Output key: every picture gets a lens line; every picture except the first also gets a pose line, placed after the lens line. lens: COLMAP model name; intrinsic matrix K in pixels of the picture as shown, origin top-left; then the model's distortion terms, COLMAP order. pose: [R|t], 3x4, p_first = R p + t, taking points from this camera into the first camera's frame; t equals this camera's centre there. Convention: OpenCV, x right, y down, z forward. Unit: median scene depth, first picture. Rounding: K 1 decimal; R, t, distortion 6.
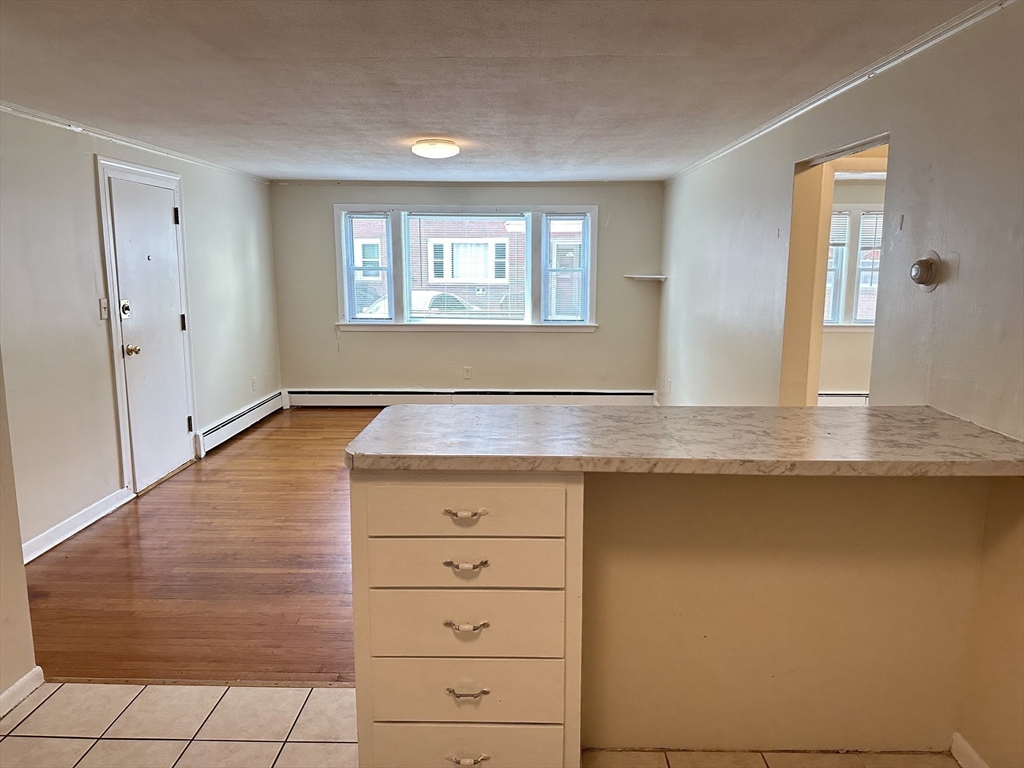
lens RADIAL K [[716.6, 0, 528.9], [0, 716.6, 388.4], [0, 0, 1]] dist [0.120502, -0.155110]
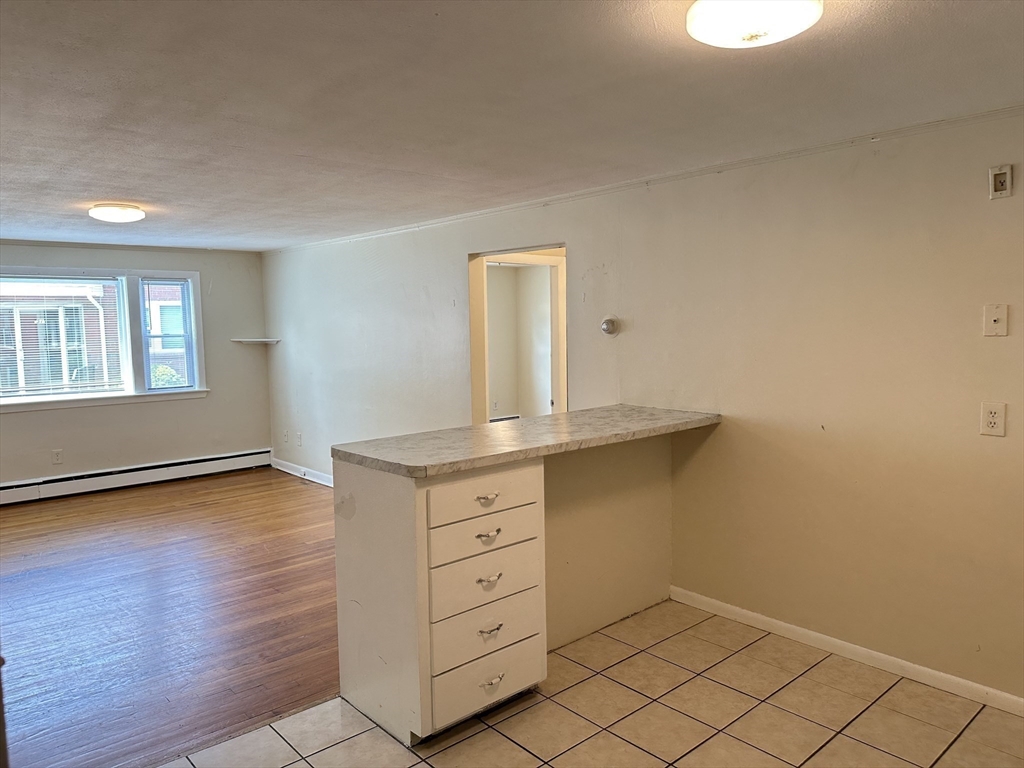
lens RADIAL K [[716.6, 0, 528.9], [0, 716.6, 388.4], [0, 0, 1]] dist [0.120502, -0.155110]
pose [[0.734071, -0.080370, 0.674300, -0.406441], [0.139175, 0.989699, -0.033549, 0.008210], [-0.664658, 0.118473, 0.737695, -0.055015]]
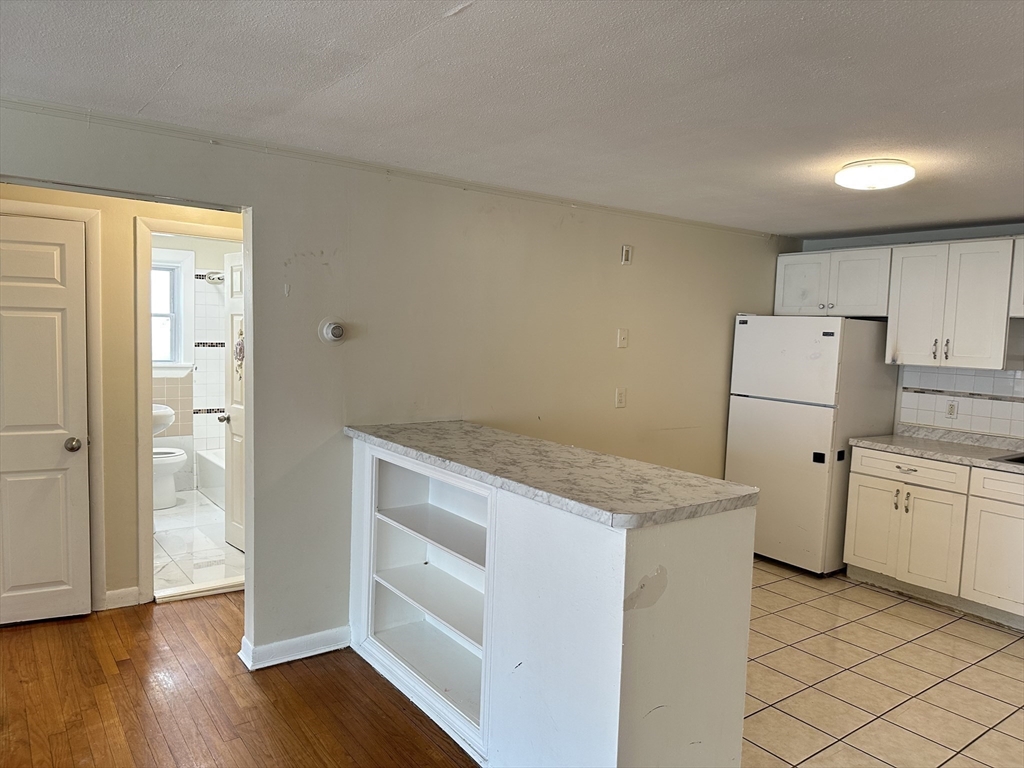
lens RADIAL K [[716.6, 0, 528.9], [0, 716.6, 388.4], [0, 0, 1]] dist [0.120502, -0.155110]
pose [[-0.614369, -0.089761, 0.783896, -0.402979], [0.101147, 0.976351, 0.191071, -0.150699], [-0.782509, 0.196676, -0.590761, 0.837030]]
